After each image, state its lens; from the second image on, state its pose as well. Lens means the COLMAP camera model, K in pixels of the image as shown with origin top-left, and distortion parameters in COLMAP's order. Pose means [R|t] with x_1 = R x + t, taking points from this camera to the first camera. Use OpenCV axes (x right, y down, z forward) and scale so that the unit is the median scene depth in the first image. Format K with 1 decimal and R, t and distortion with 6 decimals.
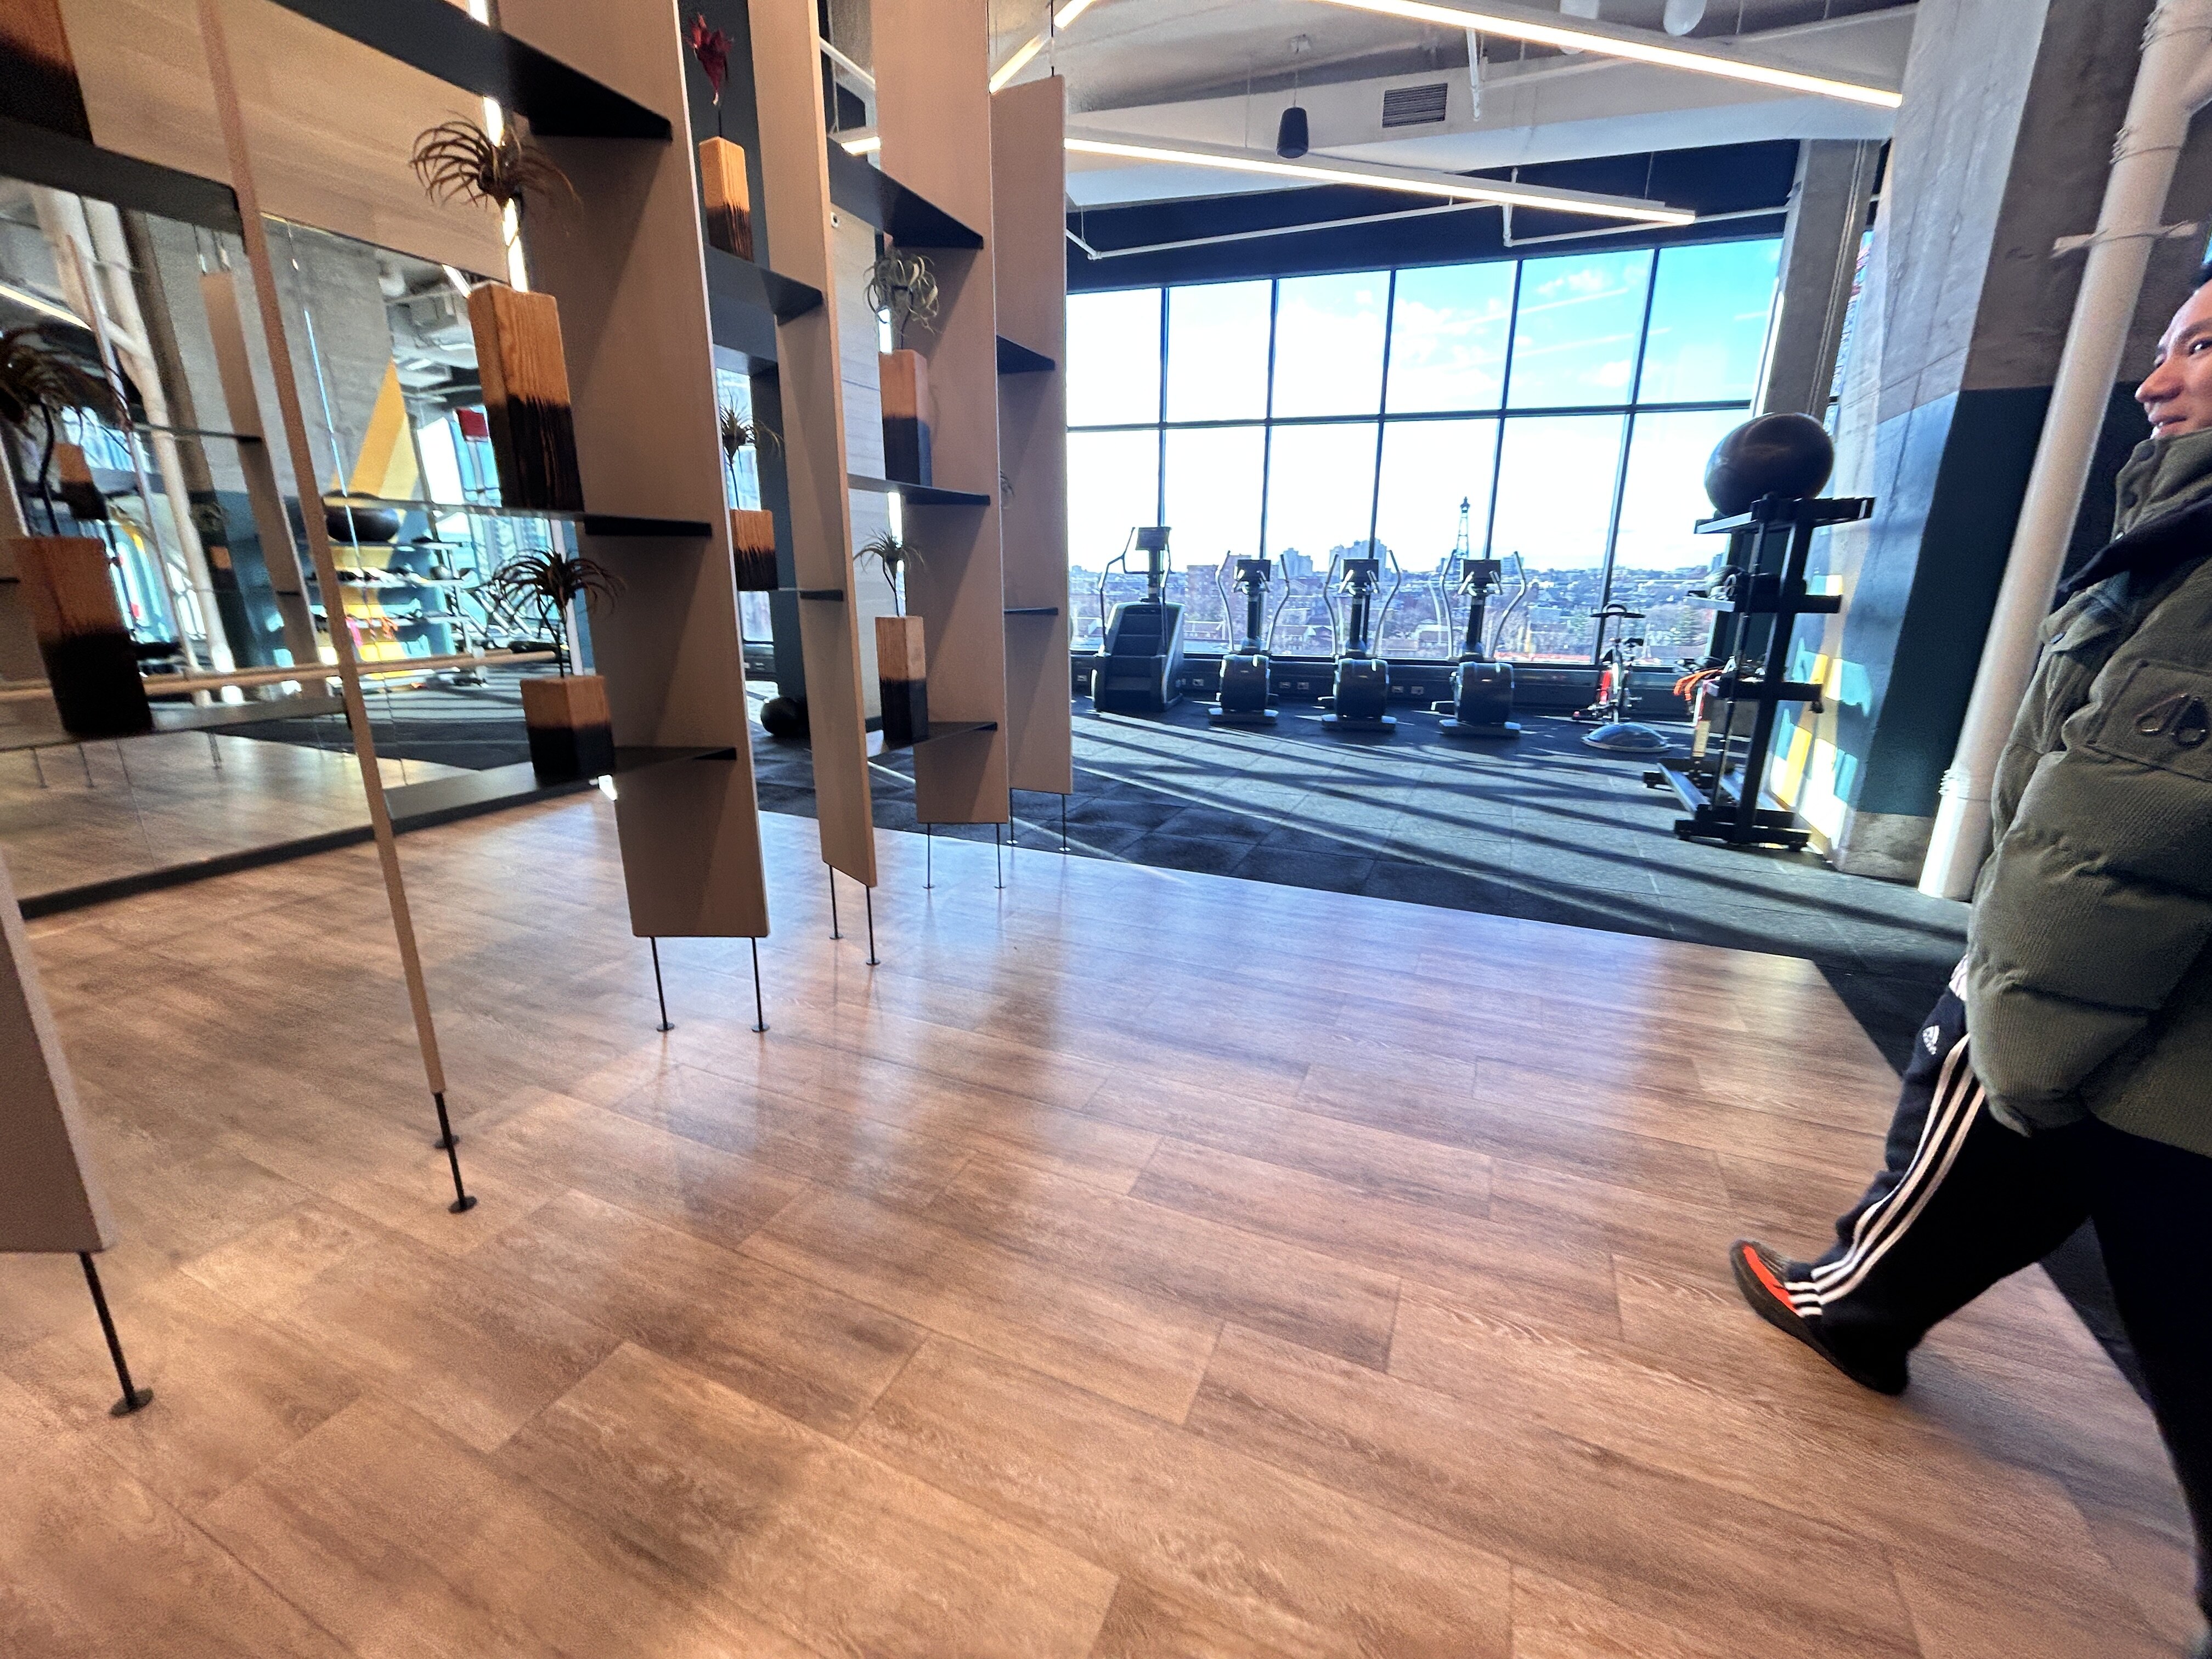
lens RADIAL K [[899.2, 0, 1103.3], [0, 899.2, 826.1], [0, 0, 1]] dist [0.000566, -0.000062]
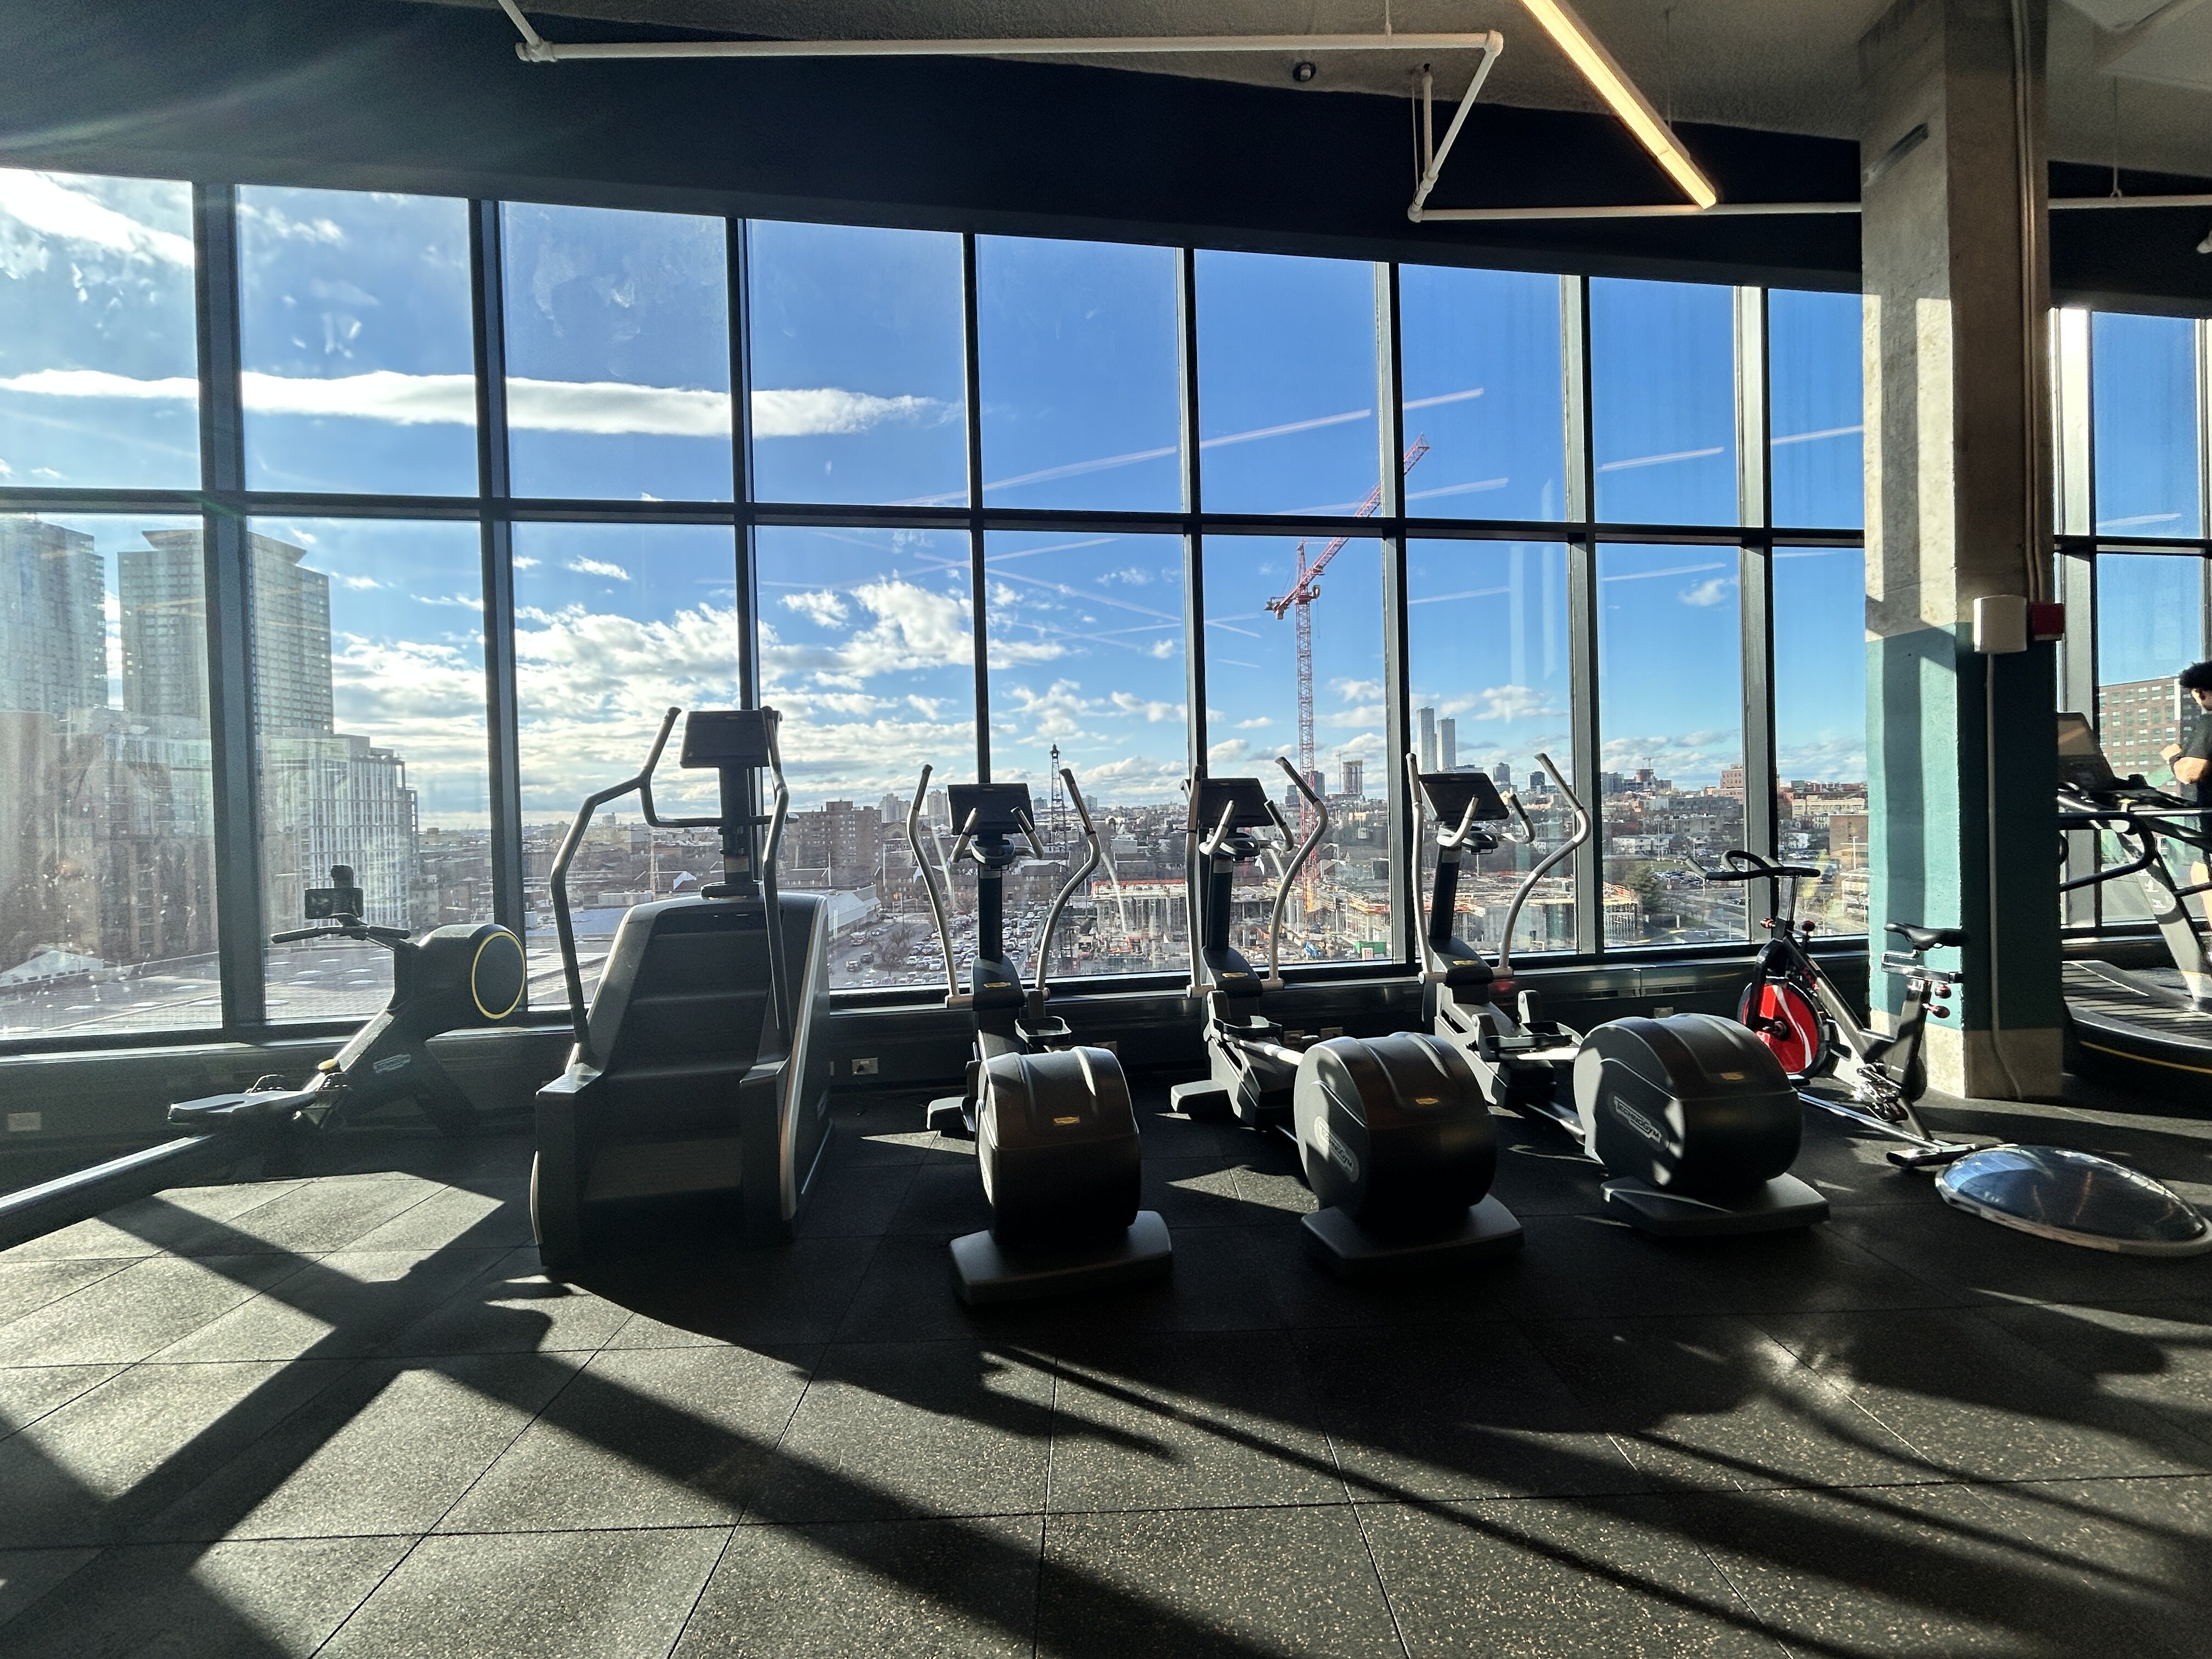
lens RADIAL K [[899.2, 0, 1104.0], [0, 899.2, 831.4], [0, 0, 1]] dist [0.000566, -0.000062]
pose [[0.909758, -0.033187, 0.413810, 0.040361], [0.136955, 0.964987, -0.223704, -0.172585], [-0.391897, 0.260190, 0.882450, 0.608301]]
